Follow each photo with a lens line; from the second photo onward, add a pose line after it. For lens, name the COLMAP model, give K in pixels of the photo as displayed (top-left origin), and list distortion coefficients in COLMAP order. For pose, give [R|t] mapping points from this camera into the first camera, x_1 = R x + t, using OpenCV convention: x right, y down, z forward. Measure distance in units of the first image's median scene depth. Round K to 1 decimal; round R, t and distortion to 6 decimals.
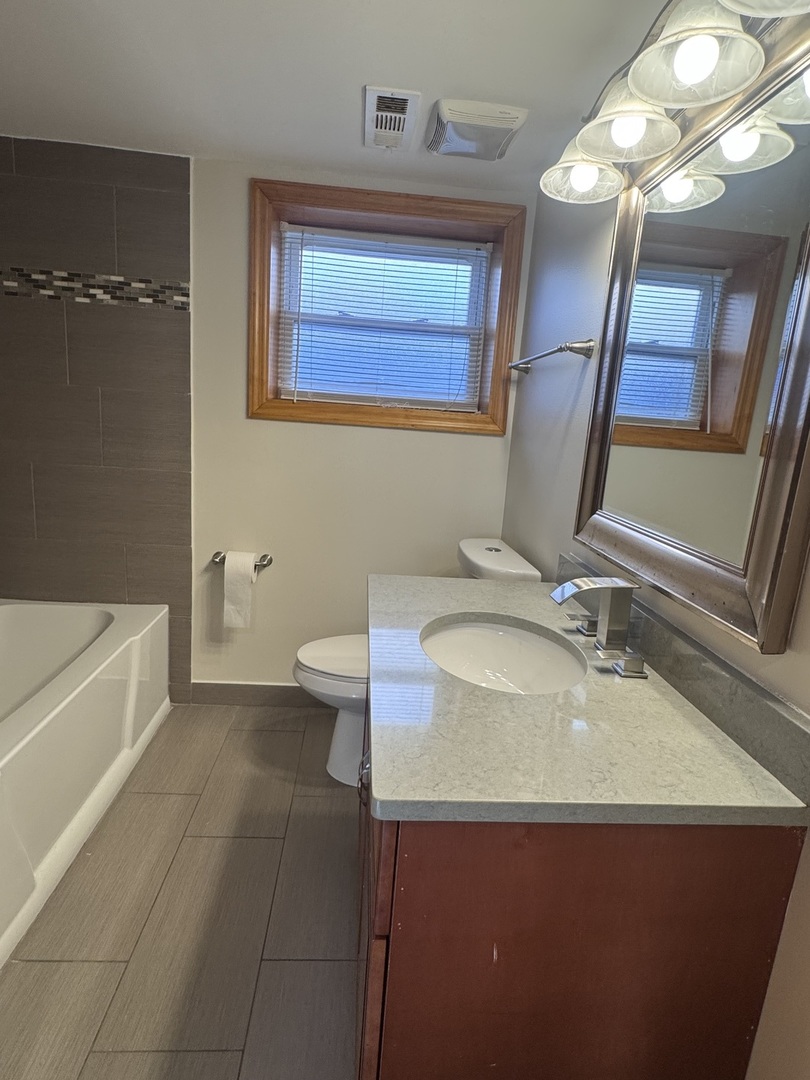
lens RADIAL K [[570.7, 0, 405.2], [0, 570.7, 535.6], [0, 0, 1]] dist [-0.008678, 0.001398]
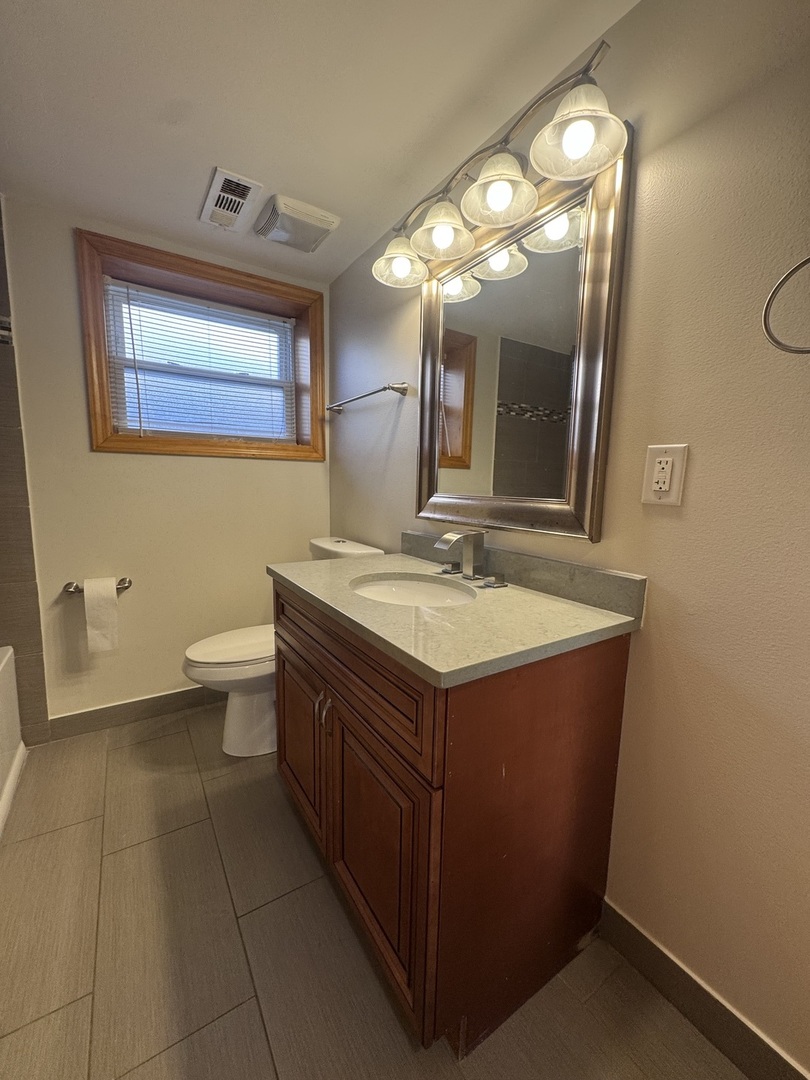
lens RADIAL K [[430.3, 0, 399.8], [0, 430.3, 543.1], [0, 0, 1]] dist [-0.008257, 0.000092]
pose [[0.874431, -0.115947, 0.471092, -0.177432], [0.136918, 0.990528, -0.010351, 0.051256], [-0.465429, 0.073553, 0.882023, 0.046800]]
